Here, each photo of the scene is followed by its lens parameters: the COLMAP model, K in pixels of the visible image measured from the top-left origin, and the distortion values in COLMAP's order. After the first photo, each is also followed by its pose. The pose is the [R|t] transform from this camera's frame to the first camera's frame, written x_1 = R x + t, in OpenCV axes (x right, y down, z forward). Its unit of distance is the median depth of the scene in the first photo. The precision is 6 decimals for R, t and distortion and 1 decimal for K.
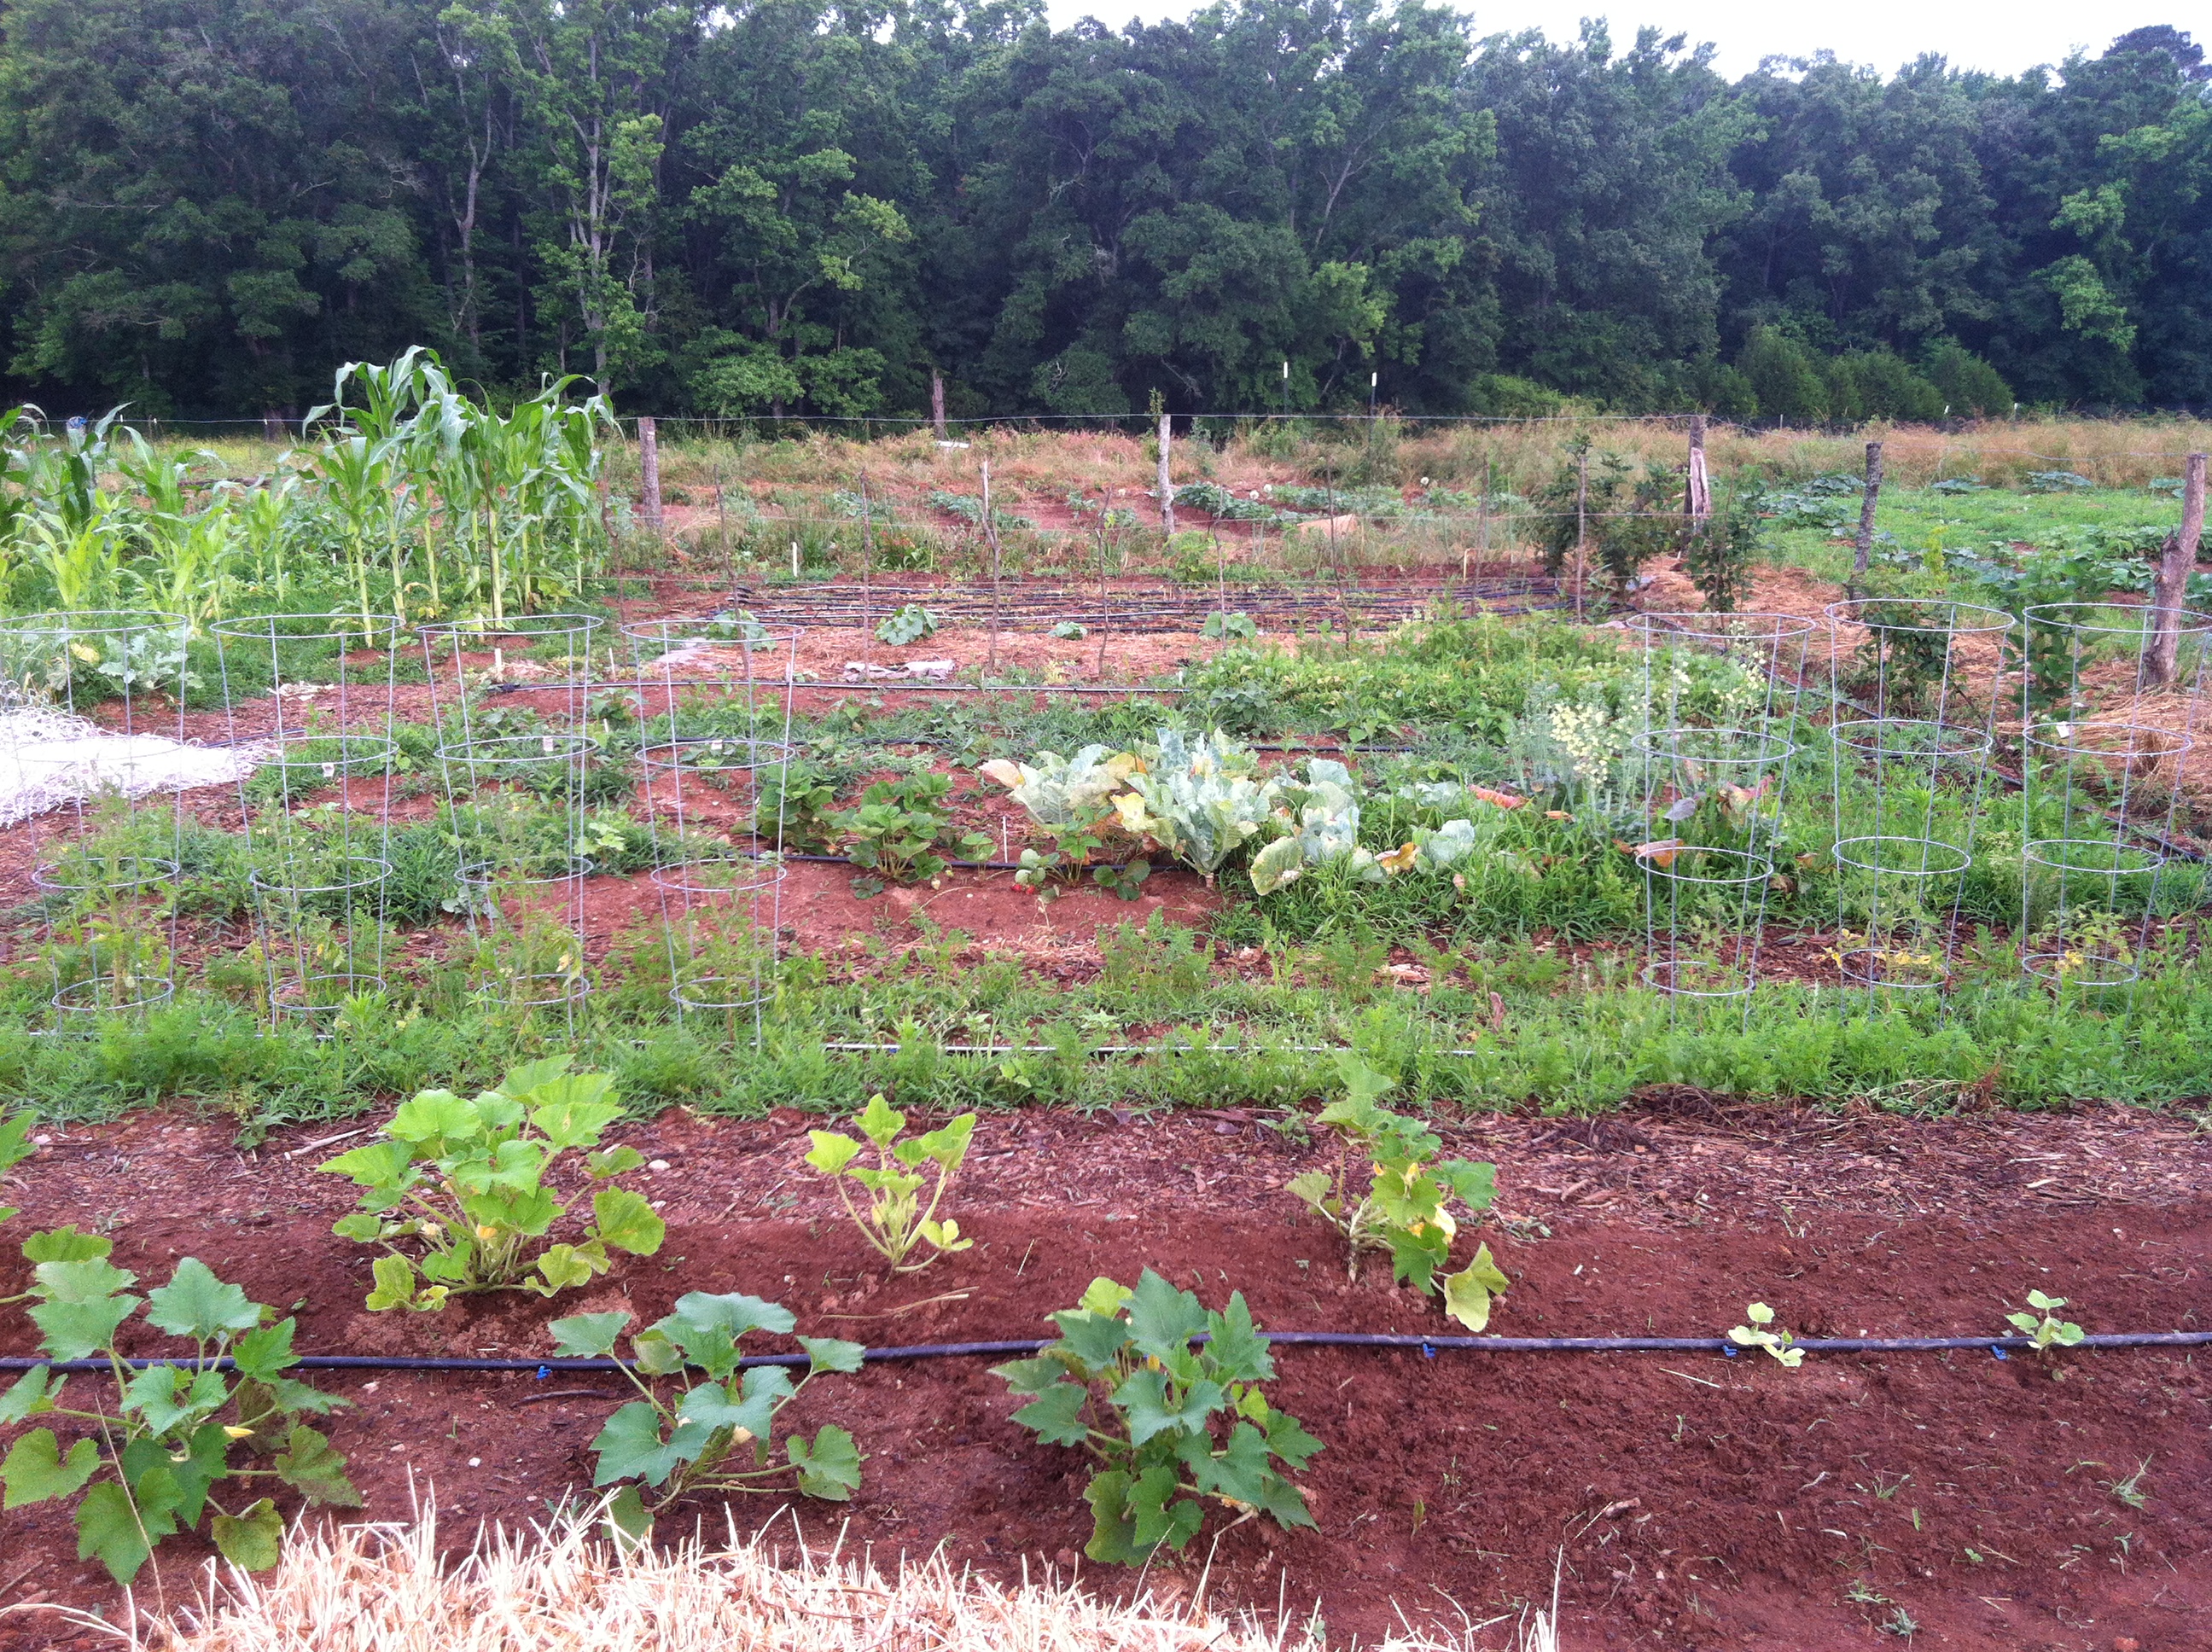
lens RADIAL K [[2154.9, 0, 1135.0], [0, 2154.9, 818.7], [0, 0, 1]] dist [0.008903, -0.032194]
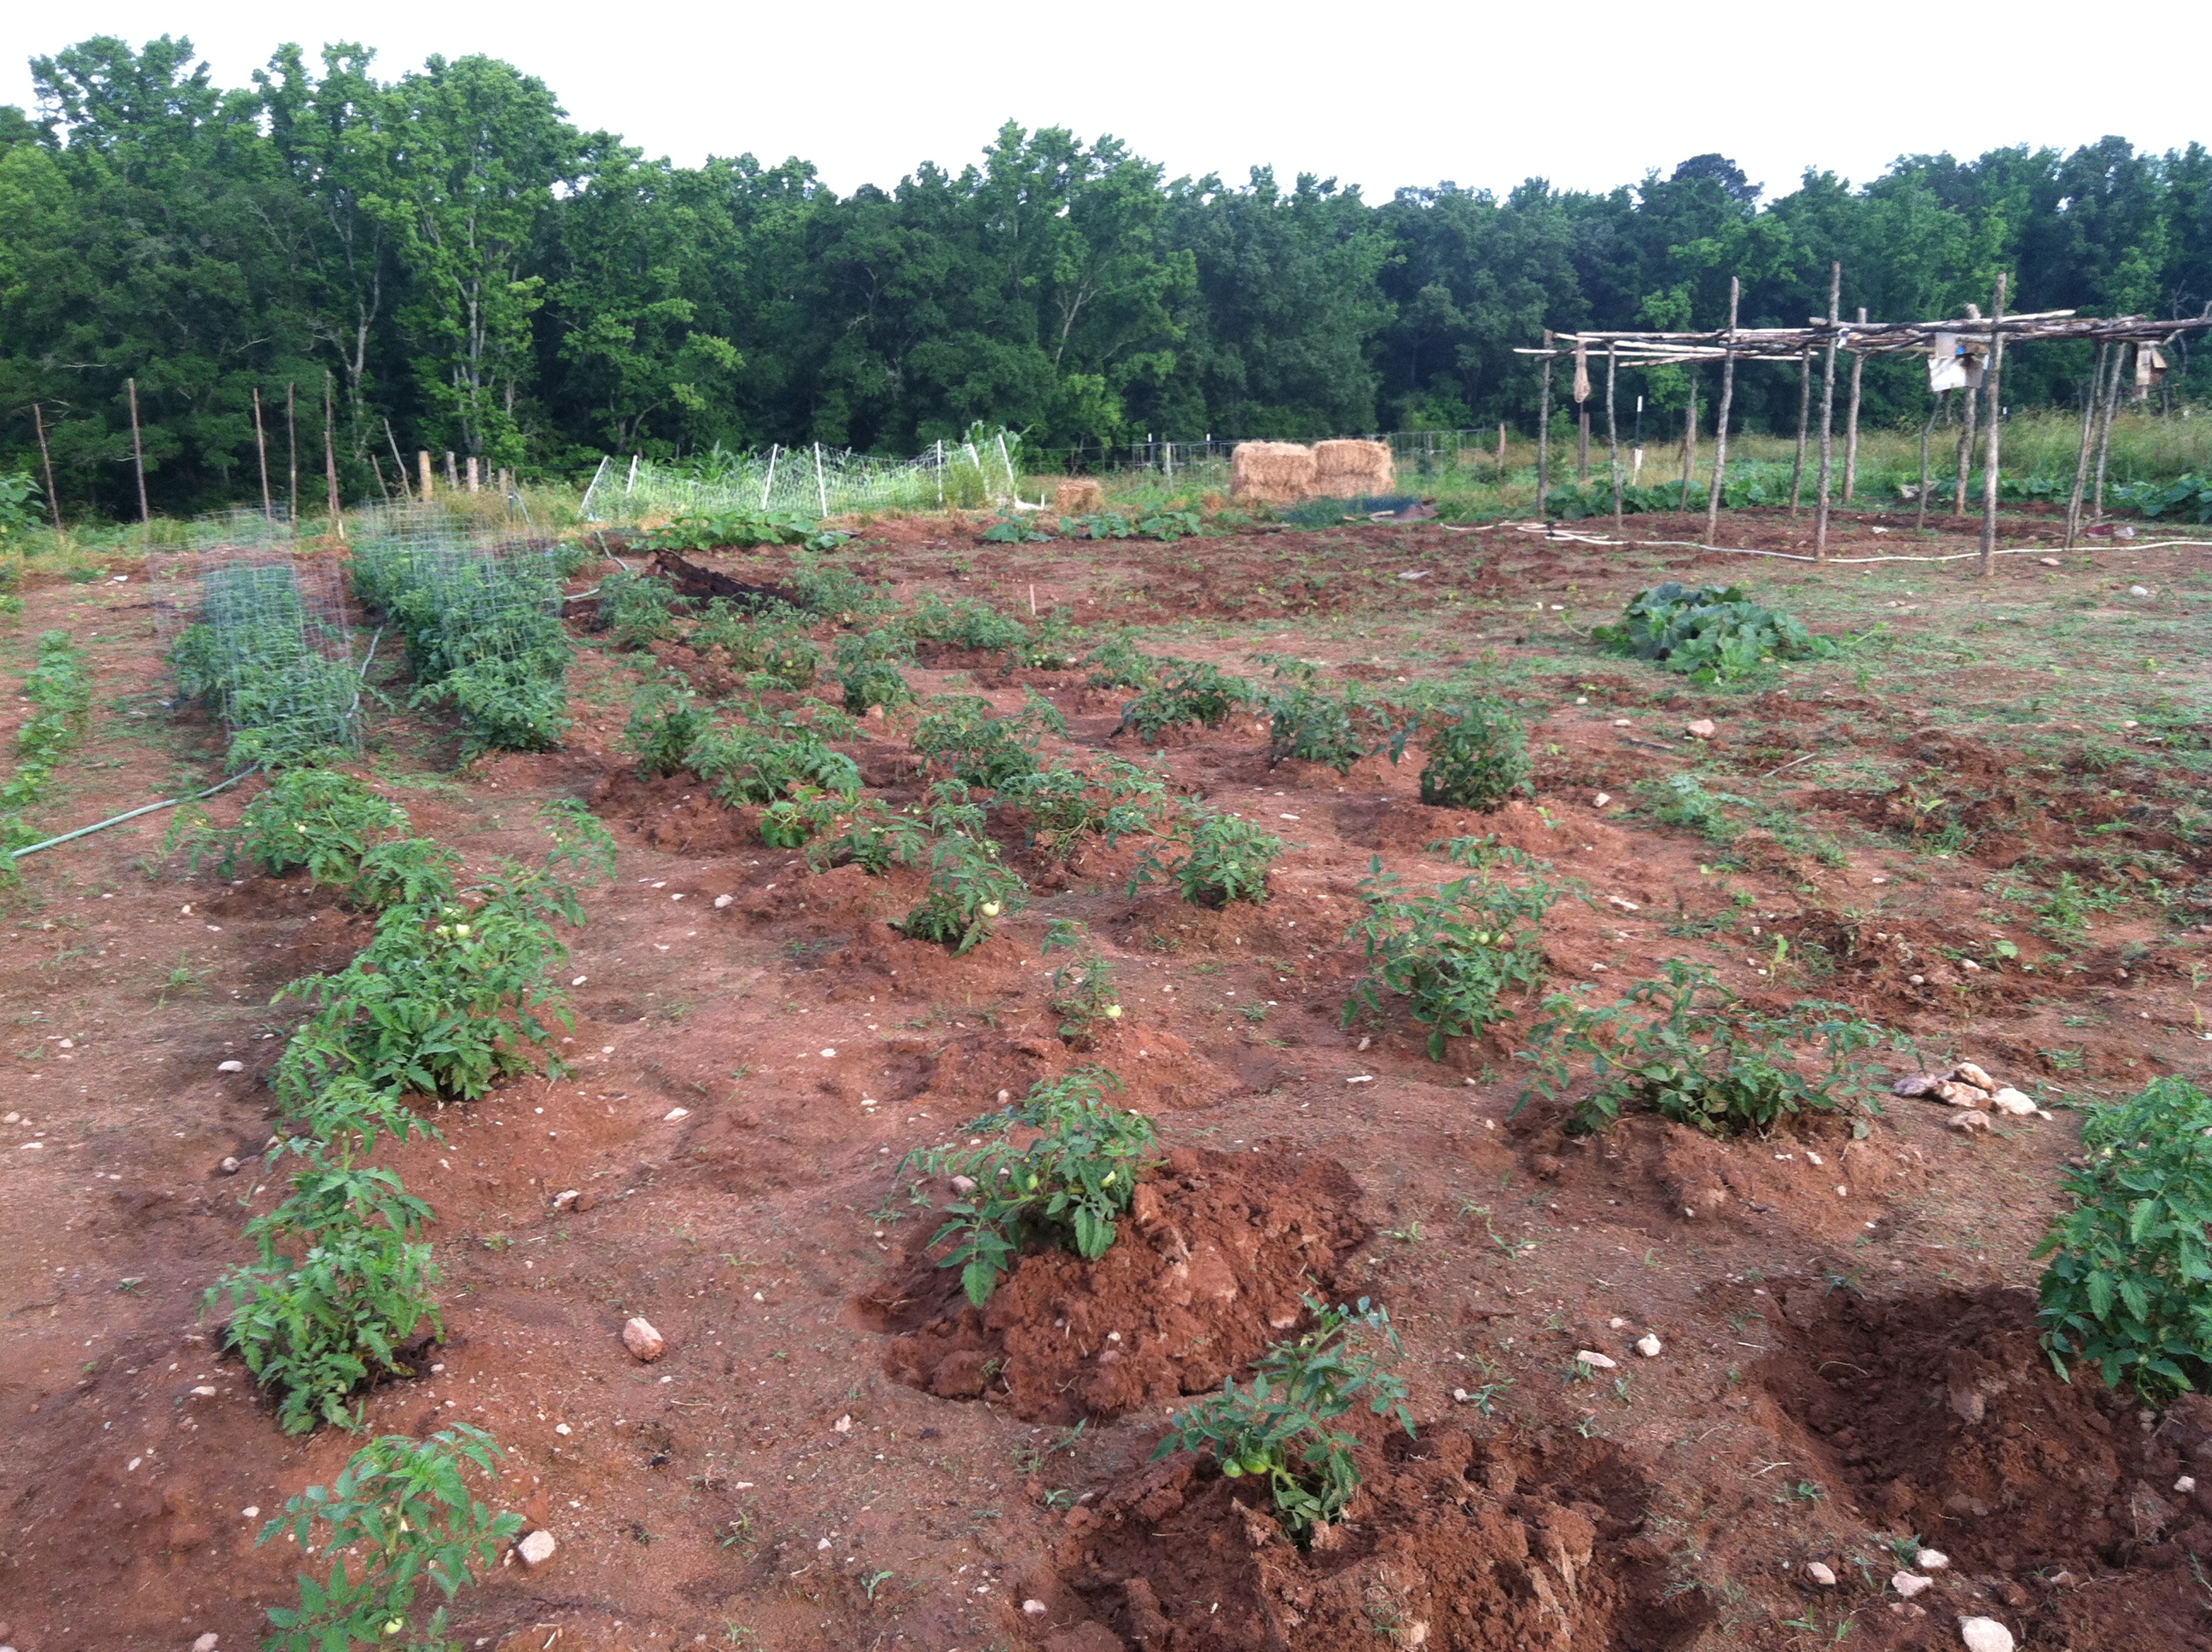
lens RADIAL K [[2077.8, 0, 1115.0], [0, 2077.8, 840.1], [0, 0, 1]] dist [0.092864, -0.235041]
pose [[0.989910, -0.065934, 0.125426, -0.053452], [0.069985, 0.997150, -0.028162, 0.045923], [-0.123212, 0.036656, 0.991703, -0.189182]]
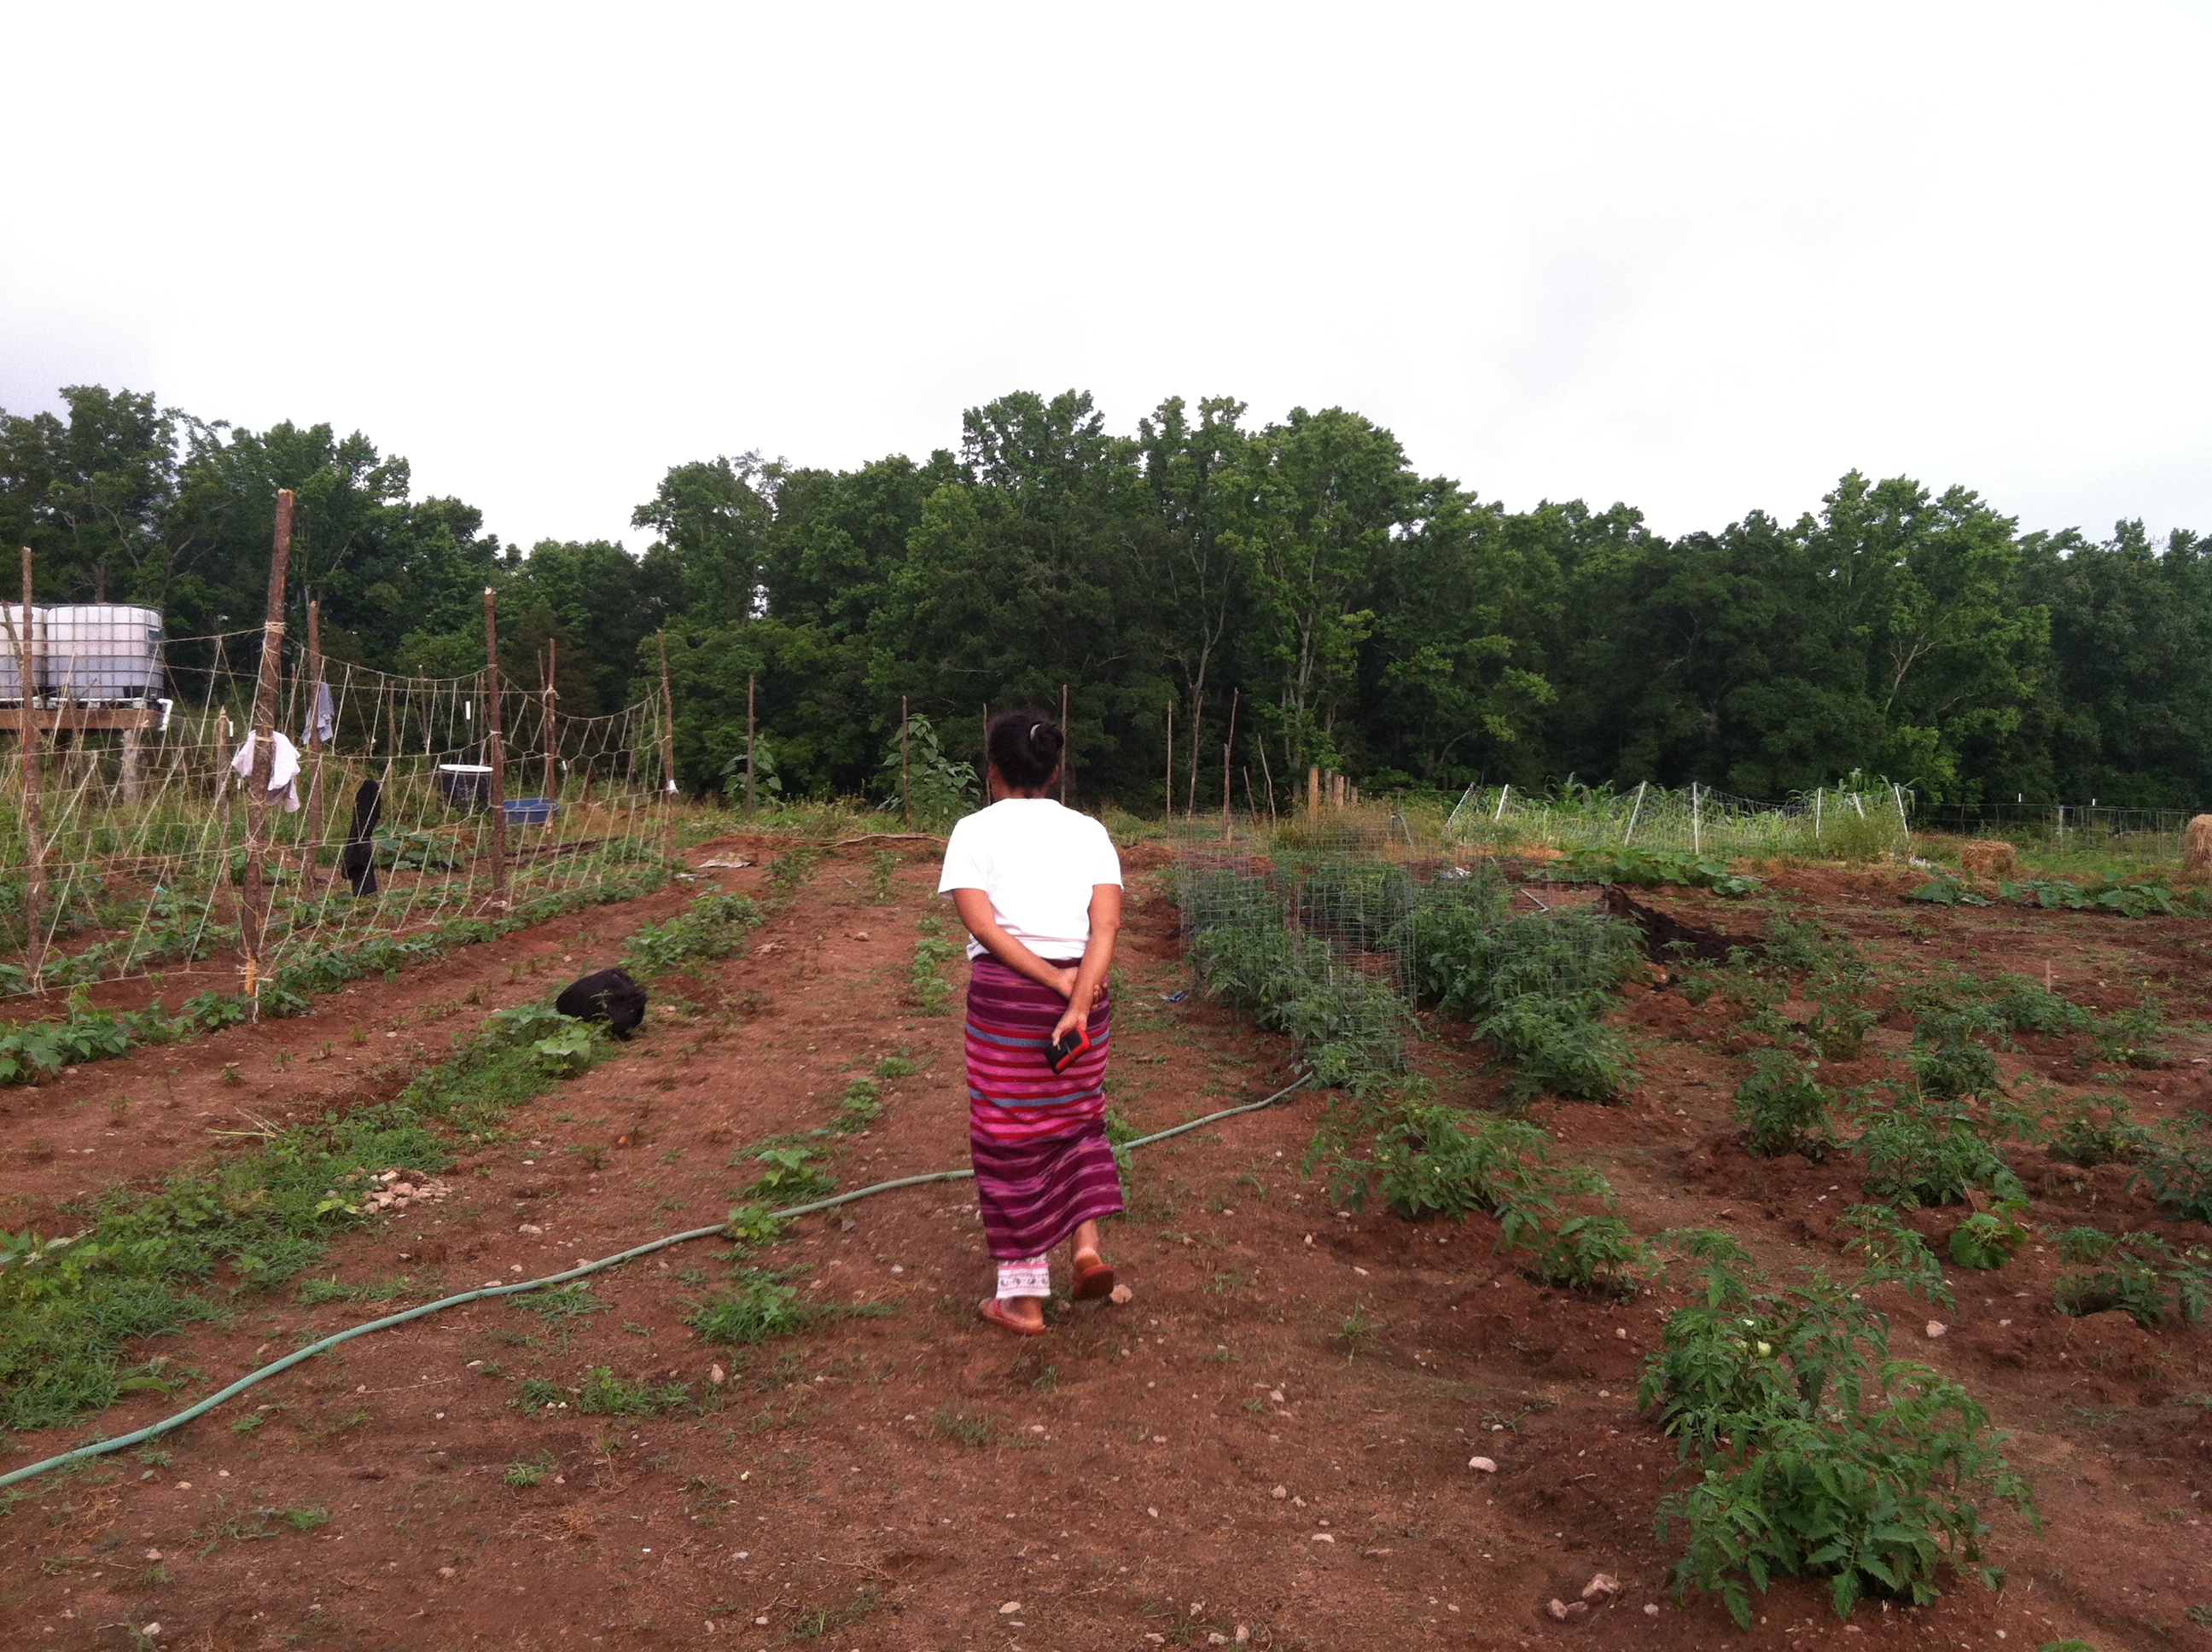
lens RADIAL K [[2077.8, 0, 1115.0], [0, 2077.8, 840.1], [0, 0, 1]] dist [0.092864, -0.235041]
pose [[0.973195, 0.032002, -0.227742, -0.065164], [-0.074749, 0.980520, -0.181638, 0.044365], [0.217493, 0.193792, 0.956630, -0.183076]]
